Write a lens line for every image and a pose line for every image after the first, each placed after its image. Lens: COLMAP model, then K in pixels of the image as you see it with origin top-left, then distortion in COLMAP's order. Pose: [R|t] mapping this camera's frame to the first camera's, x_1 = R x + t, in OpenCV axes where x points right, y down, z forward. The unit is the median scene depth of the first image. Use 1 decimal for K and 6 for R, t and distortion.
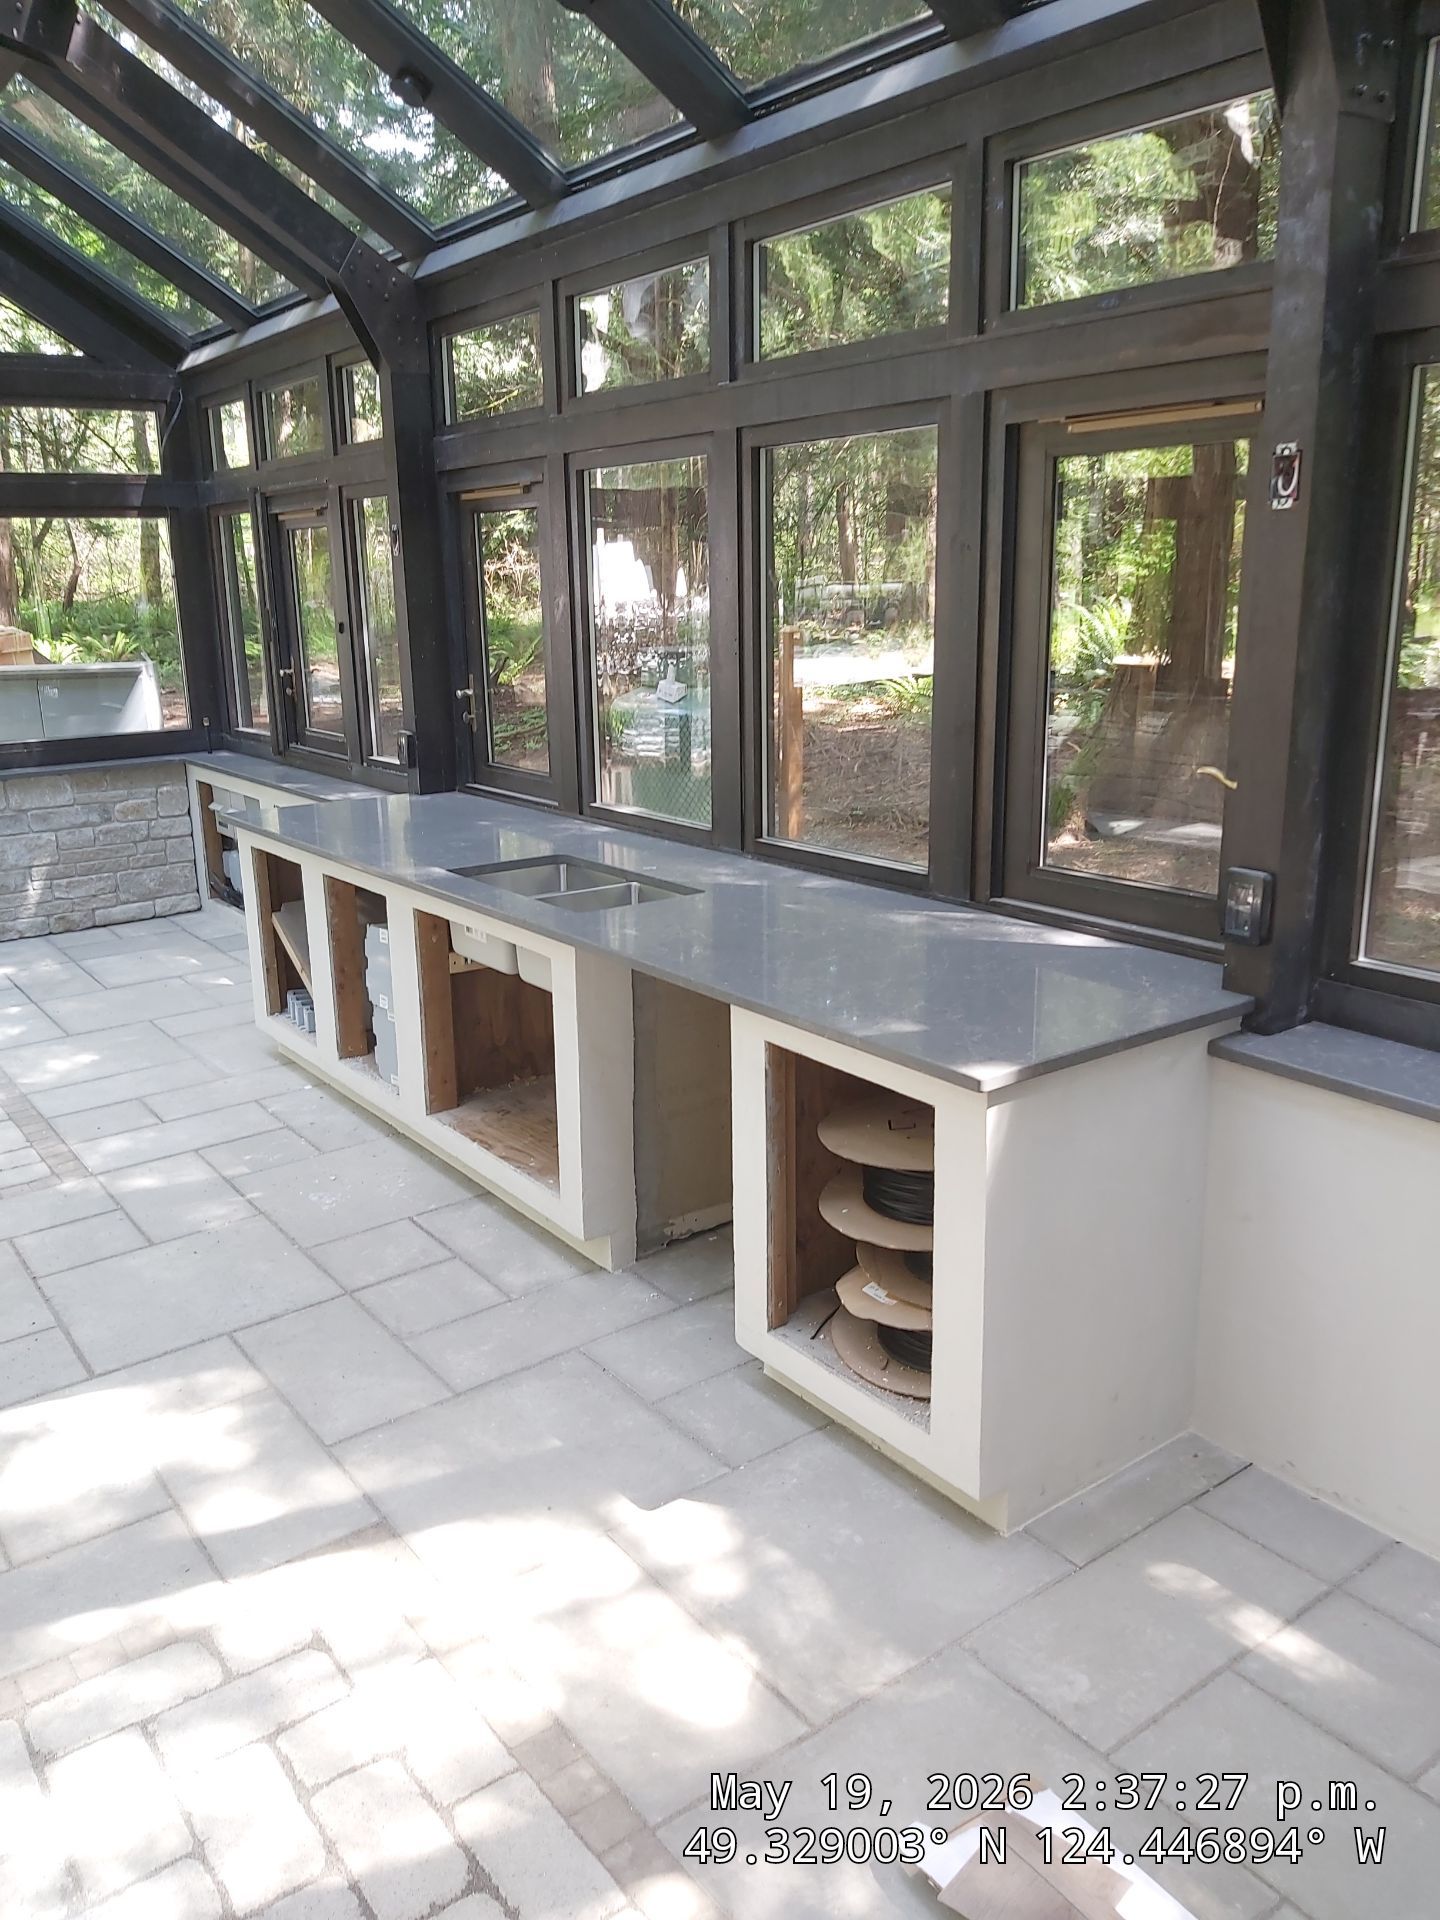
lens RADIAL K [[1471.9, 0, 719.3], [0, 1471.9, 956.8], [0, 0, 1]] dist [0.010932, -0.004619]
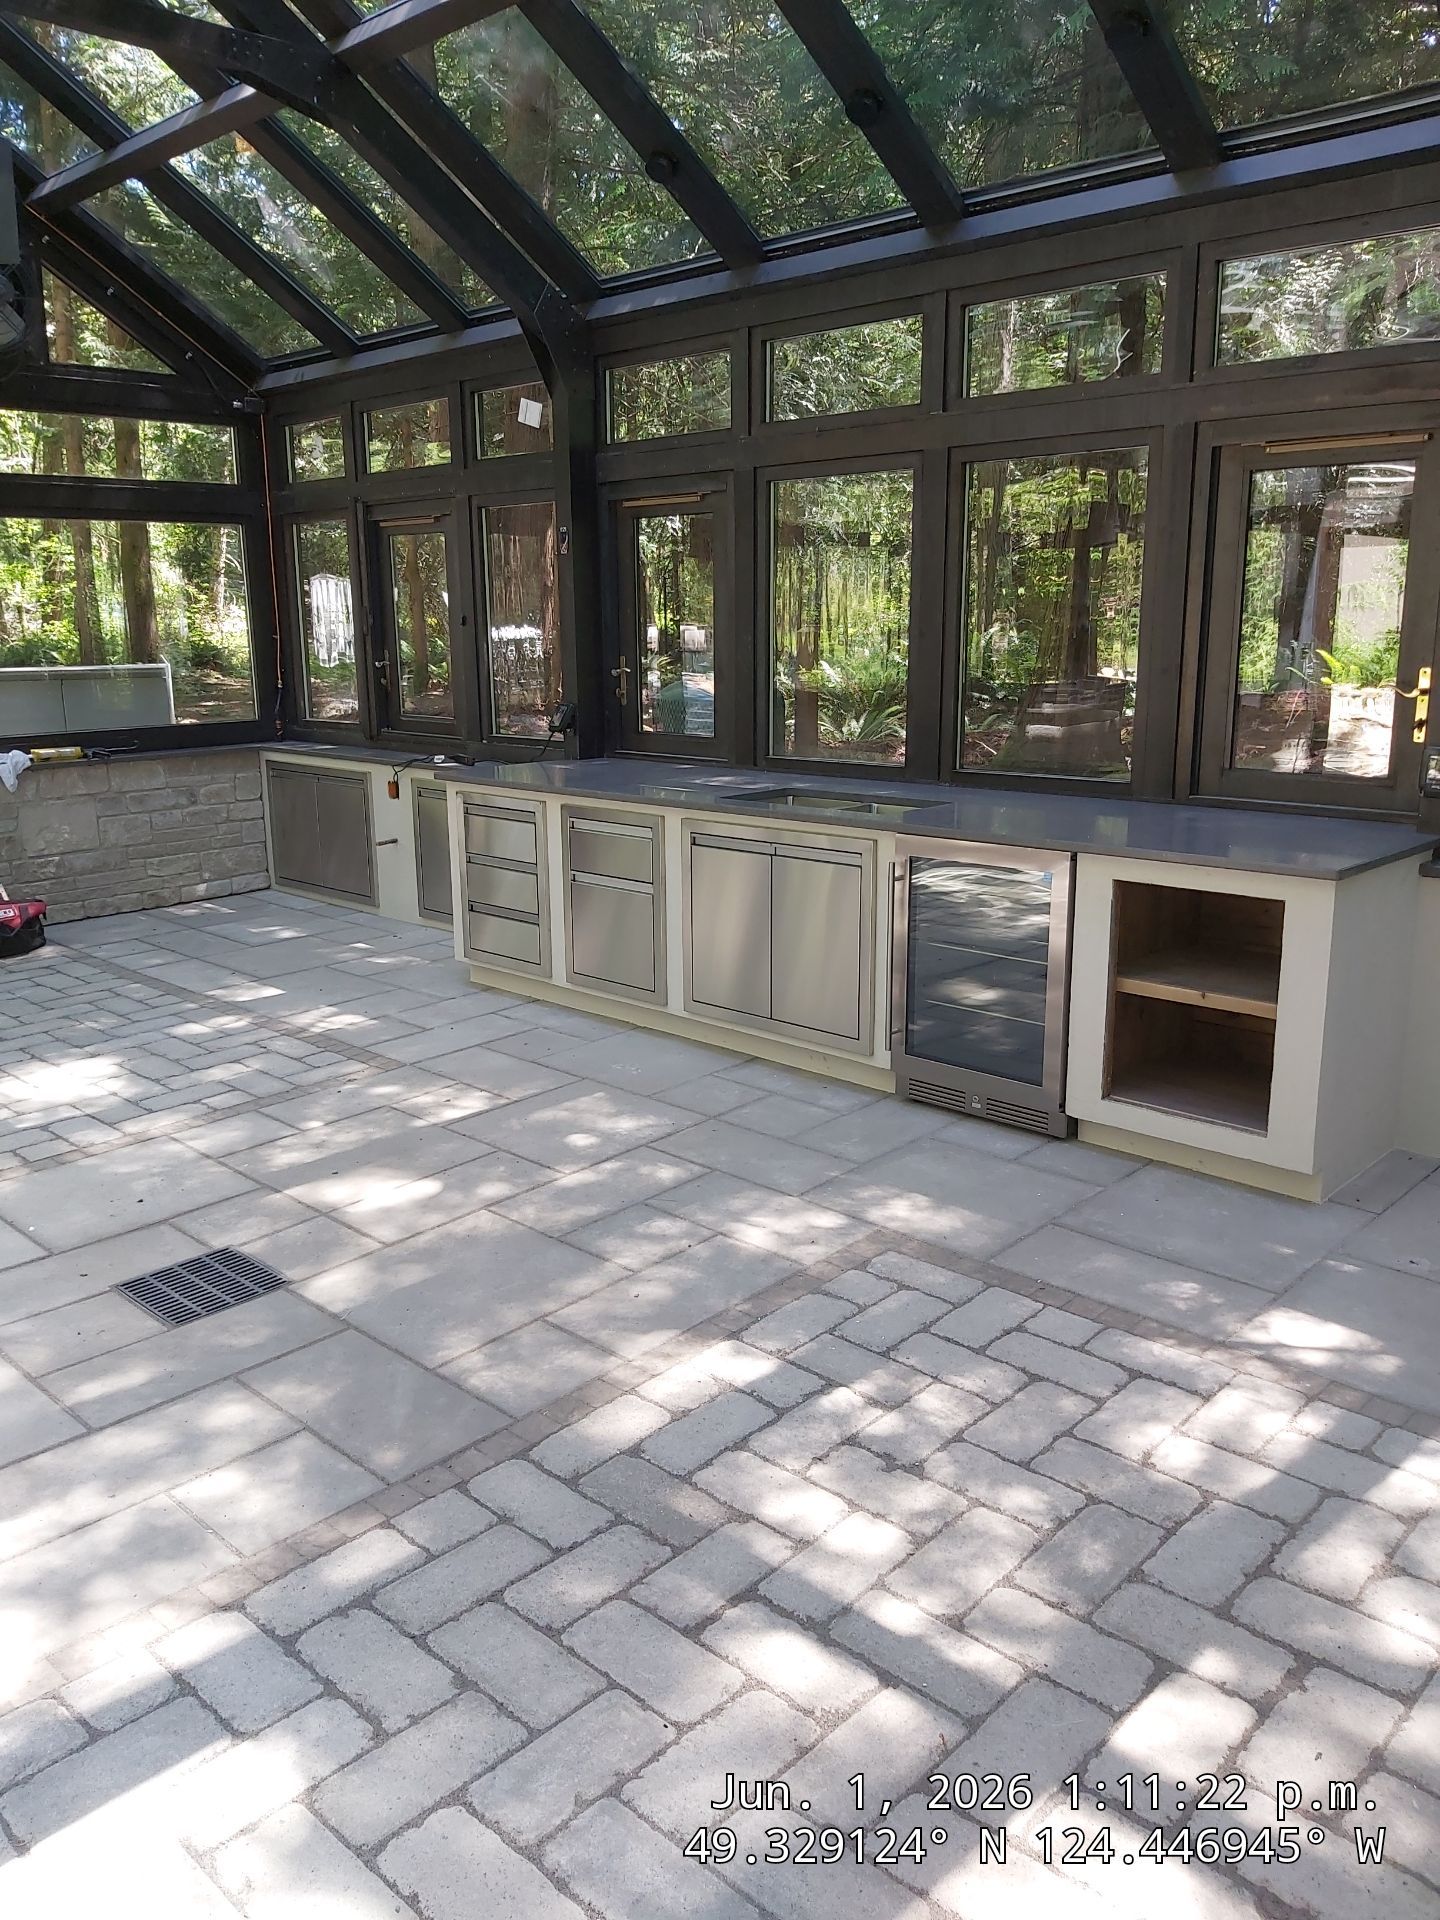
lens RADIAL K [[1471.9, 0, 719.6], [0, 1471.9, 960.2], [0, 0, 1]] dist [0.010932, -0.004619]
pose [[0.984218, -0.030960, 0.174230, -0.313707], [0.035531, 0.999100, -0.023181, 0.082659], [-0.173356, 0.029006, 0.984432, -0.164195]]
